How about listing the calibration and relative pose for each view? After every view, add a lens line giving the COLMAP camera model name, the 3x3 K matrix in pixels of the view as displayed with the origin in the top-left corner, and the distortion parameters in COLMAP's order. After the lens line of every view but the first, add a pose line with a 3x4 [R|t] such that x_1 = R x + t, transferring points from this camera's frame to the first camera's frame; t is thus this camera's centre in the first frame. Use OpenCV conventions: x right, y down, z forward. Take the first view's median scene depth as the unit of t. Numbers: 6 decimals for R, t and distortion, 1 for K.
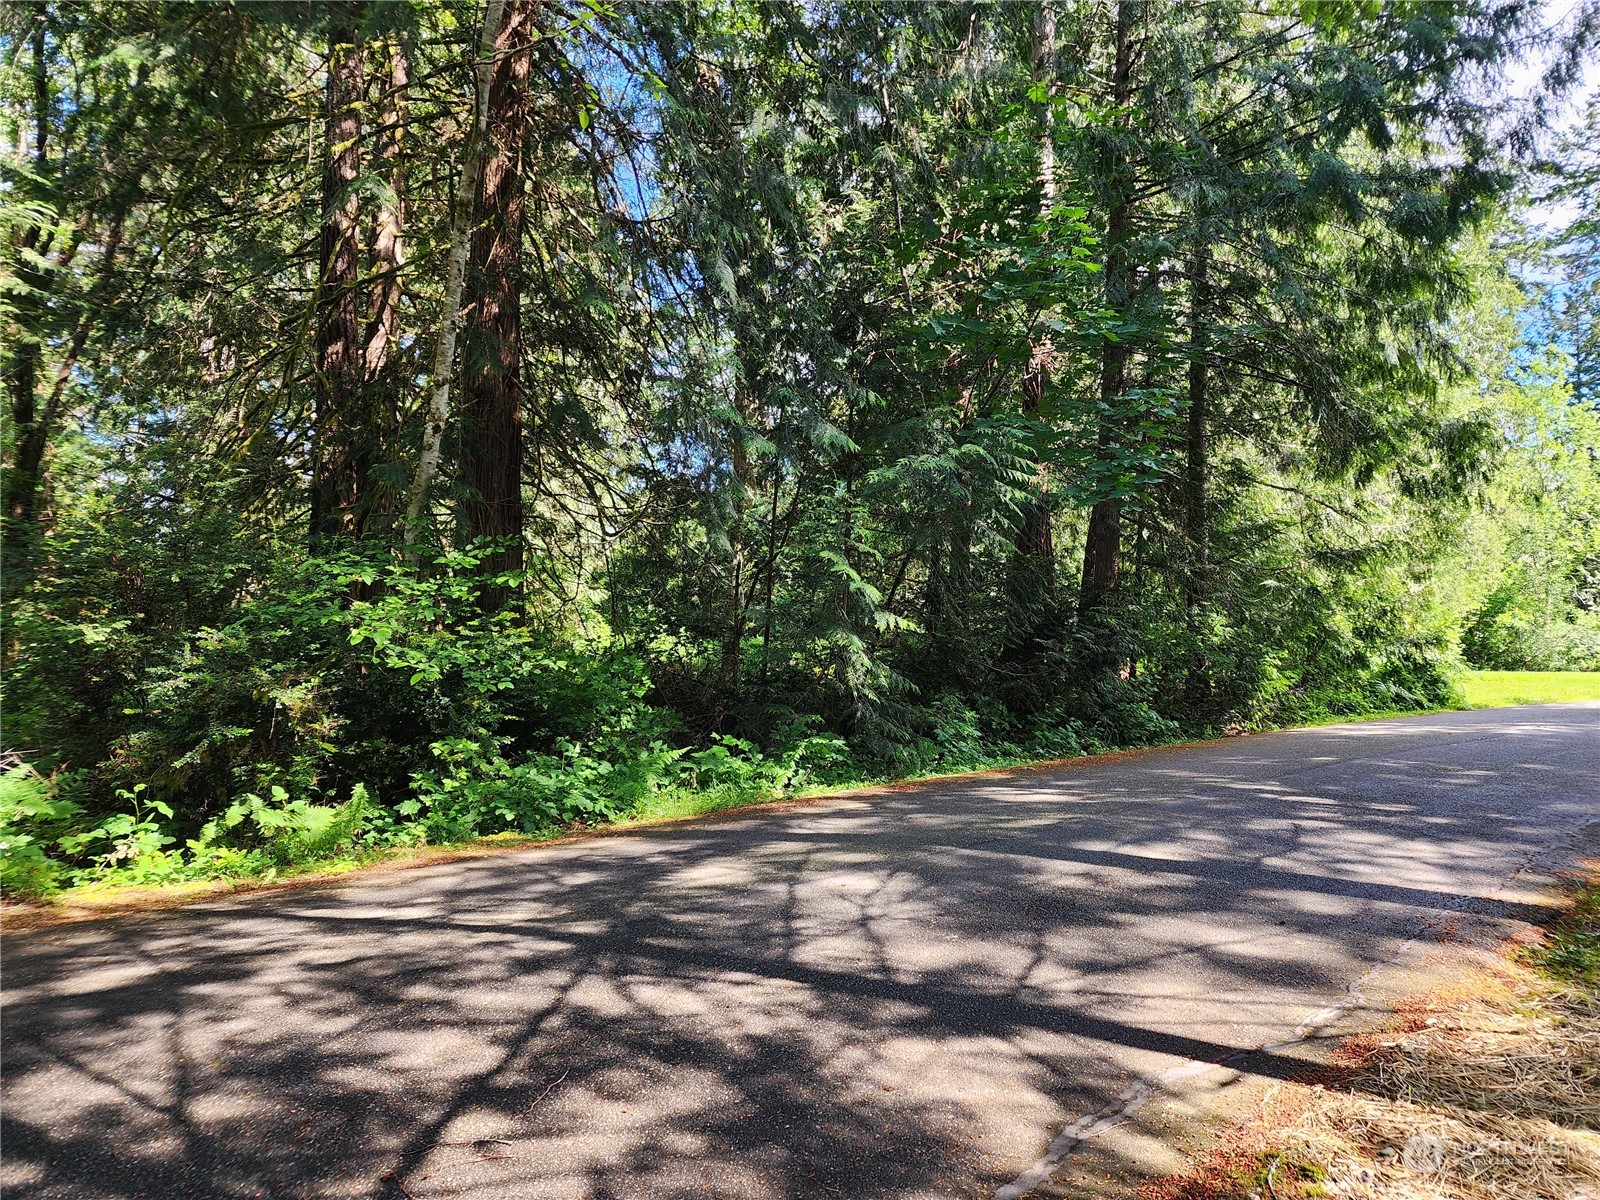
lens RADIAL K [[1141.7, 0, 800.2], [0, 1141.7, 600.4], [0, 0, 1]] dist [-0.002509, -0.002336]
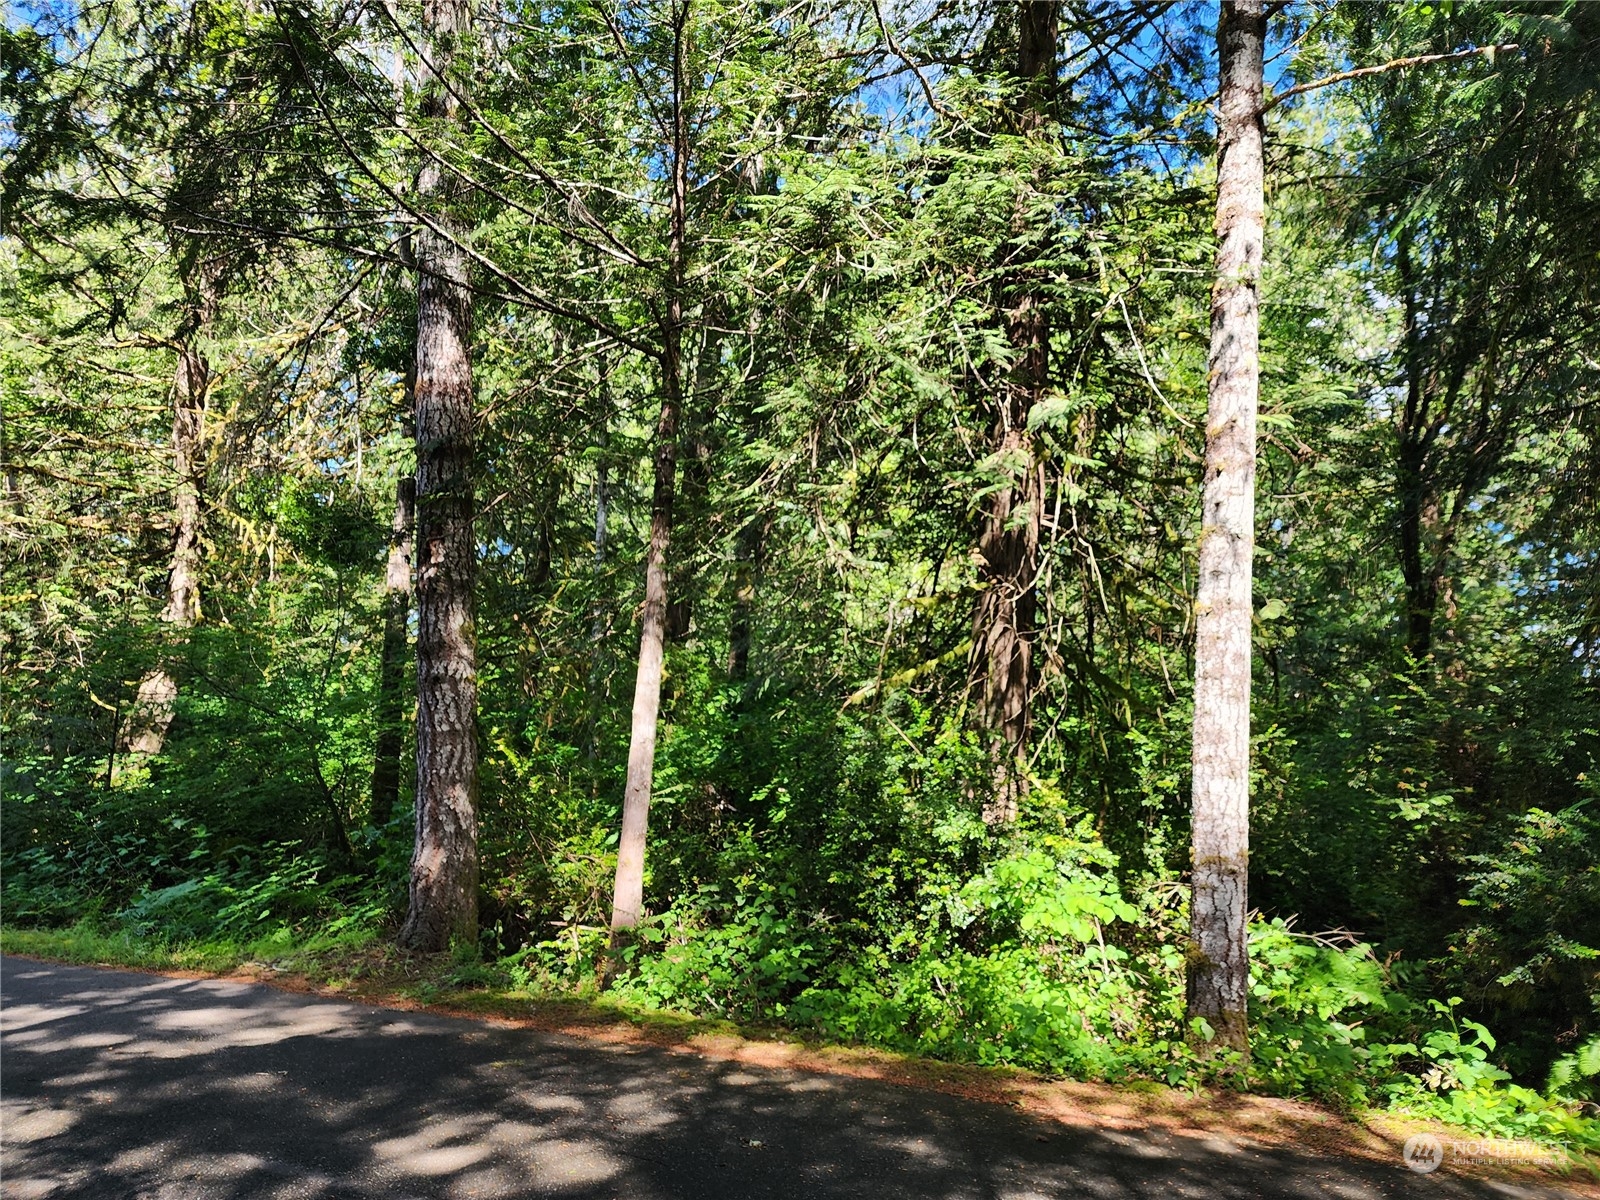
lens RADIAL K [[1141.7, 0, 800.3], [0, 1141.7, 604.7], [0, 0, 1]] dist [-0.002509, -0.002336]
pose [[0.440204, -0.107186, -0.891477, -0.014451], [-0.012713, 0.992006, -0.125551, -0.012054], [0.897808, 0.066601, 0.435323, 0.167601]]
